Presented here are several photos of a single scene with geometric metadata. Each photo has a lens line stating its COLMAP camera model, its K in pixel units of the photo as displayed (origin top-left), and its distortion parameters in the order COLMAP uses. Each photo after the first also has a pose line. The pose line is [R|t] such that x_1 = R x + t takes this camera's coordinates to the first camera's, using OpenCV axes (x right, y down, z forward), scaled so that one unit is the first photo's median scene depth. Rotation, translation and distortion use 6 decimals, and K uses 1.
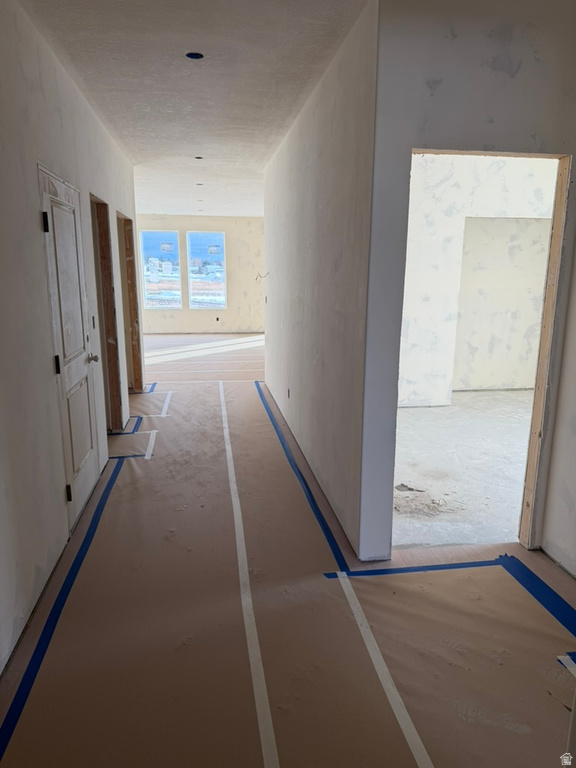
lens RADIAL K [[512.3, 0, 286.2], [0, 512.3, 385.2], [0, 0, 1]] dist [-0.004296, -0.005752]
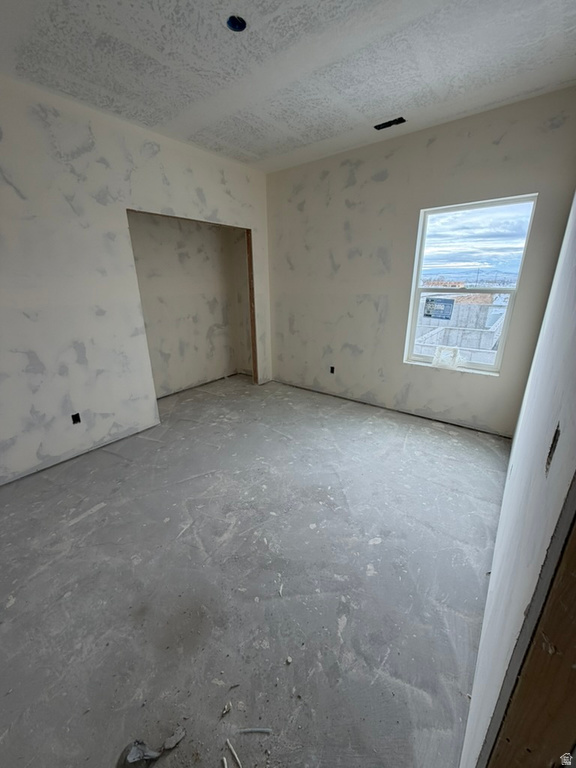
lens RADIAL K [[304.9, 0, 286.6], [0, 304.9, 387.6], [0, 0, 1]] dist [-0.000045, 0.000107]
pose [[0.715799, -0.239741, 0.655863, 0.136865], [0.161375, 0.970586, 0.178662, -0.091094], [-0.679404, -0.022047, 0.733433, 0.434103]]
